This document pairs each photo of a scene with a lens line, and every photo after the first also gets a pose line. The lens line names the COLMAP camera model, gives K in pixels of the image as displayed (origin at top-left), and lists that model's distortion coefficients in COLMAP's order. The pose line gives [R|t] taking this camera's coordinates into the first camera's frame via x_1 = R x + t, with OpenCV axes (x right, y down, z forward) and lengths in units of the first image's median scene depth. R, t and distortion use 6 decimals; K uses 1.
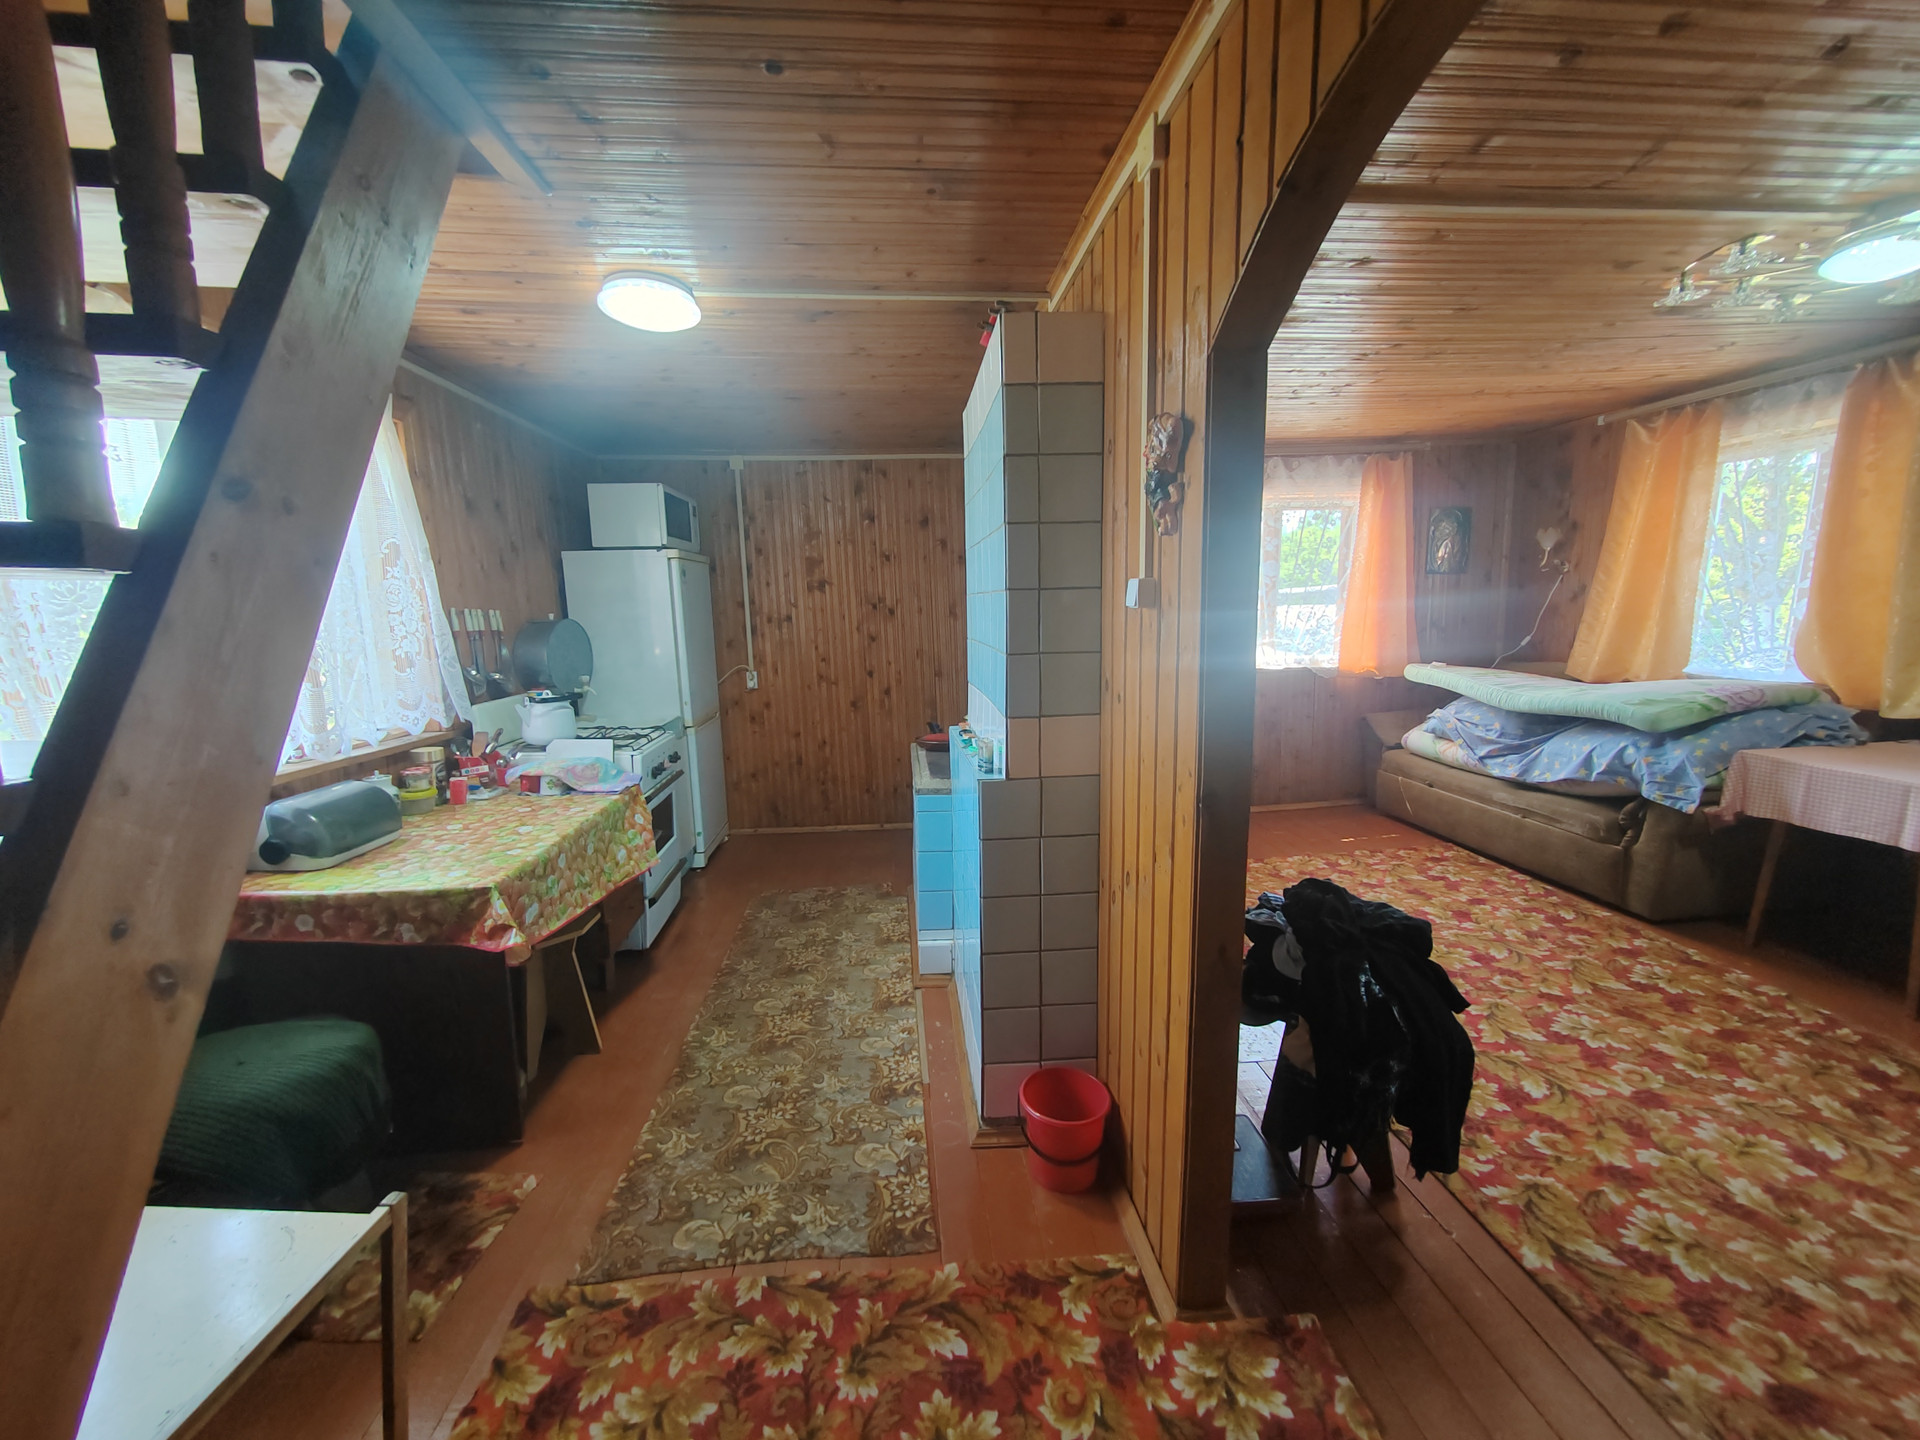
lens RADIAL K [[734.9, 0, 956.6], [0, 734.9, 719.6], [0, 0, 1]] dist [0.000364, 0.000289]
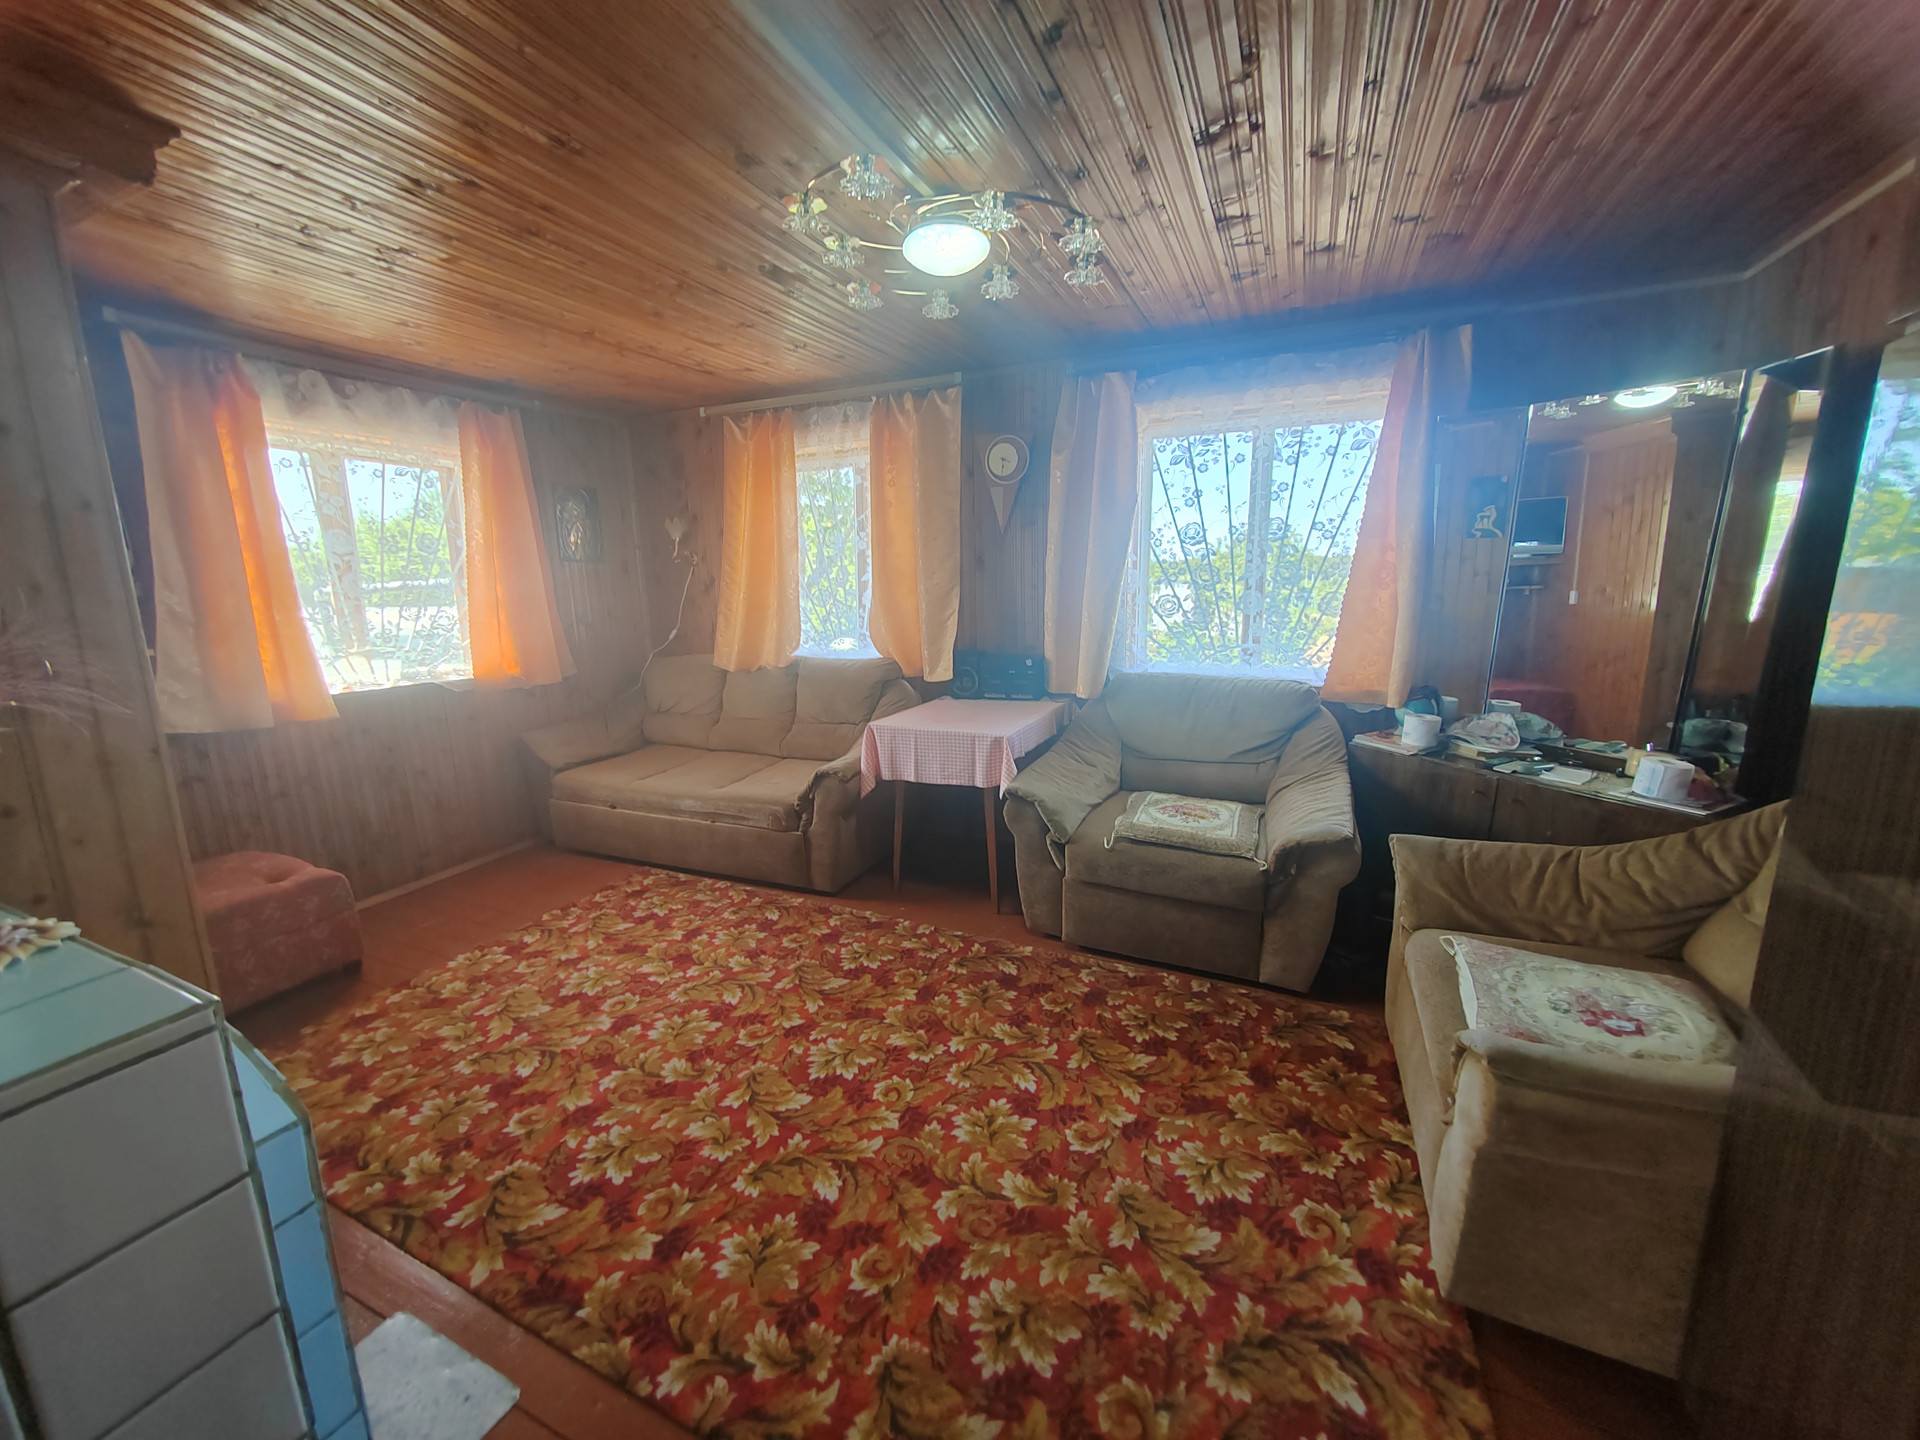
lens RADIAL K [[734.9, 0, 956.6], [0, 734.9, 719.6], [0, 0, 1]] dist [0.000364, 0.000289]
pose [[0.490636, -0.138420, 0.860300, 0.169453], [0.140058, 0.986992, 0.078929, -0.030818], [-0.860035, 0.081766, 0.503641, 0.310859]]
